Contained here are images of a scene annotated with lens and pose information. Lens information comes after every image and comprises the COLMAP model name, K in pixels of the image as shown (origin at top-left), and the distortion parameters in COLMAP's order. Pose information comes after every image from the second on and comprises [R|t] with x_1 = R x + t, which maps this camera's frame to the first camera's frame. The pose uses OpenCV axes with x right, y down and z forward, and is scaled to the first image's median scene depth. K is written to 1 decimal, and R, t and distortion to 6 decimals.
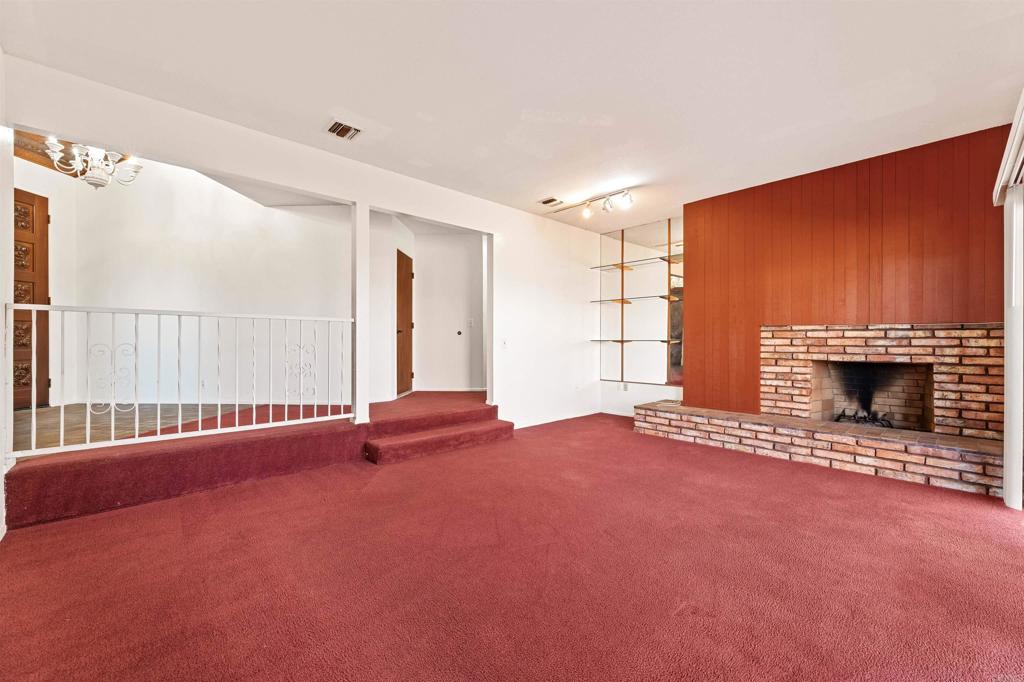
lens RADIAL K [[412.3, 0, 517.6], [0, 412.3, 340.1], [0, 0, 1]] dist [0.001550, 0.000216]
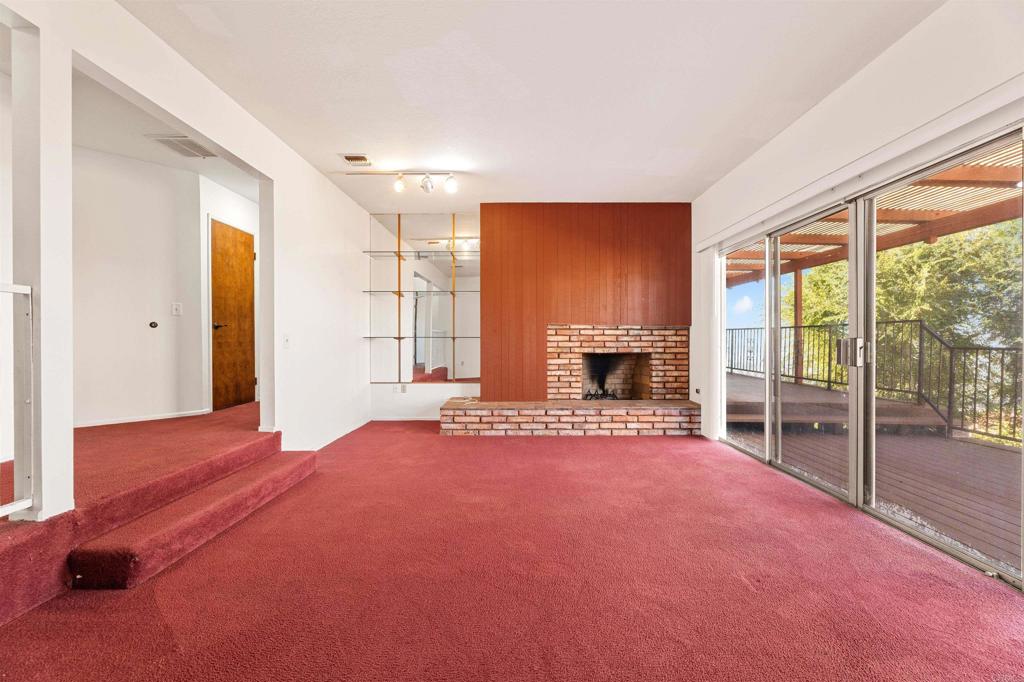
lens RADIAL K [[412.3, 0, 517.6], [0, 412.3, 340.1], [0, 0, 1]] dist [0.001550, 0.000216]
pose [[0.688048, -0.004631, 0.725650, -0.338745], [0.000036, 0.999980, 0.006348, 0.001954], [-0.725665, -0.004342, 0.688034, 0.291940]]
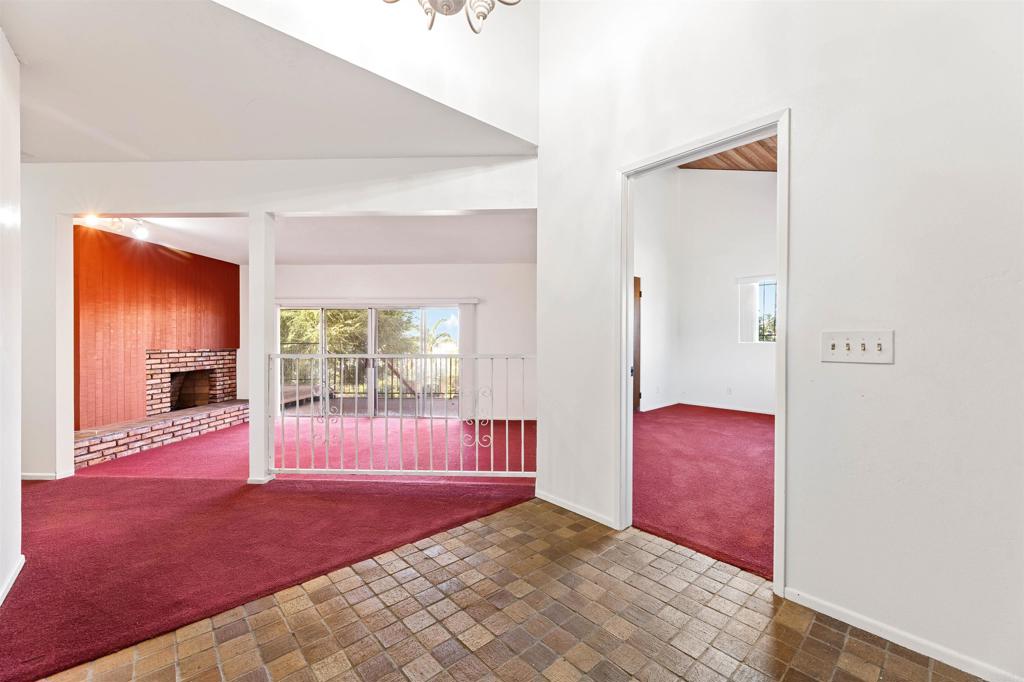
lens RADIAL K [[412.3, 0, 517.6], [0, 412.3, 340.1], [0, 0, 1]] dist [0.001550, 0.000216]
pose [[-0.688409, -0.005380, 0.725303, -1.270462], [-0.006739, 0.999977, 0.001021, -0.081370], [-0.725291, -0.004185, -0.688429, 1.146071]]
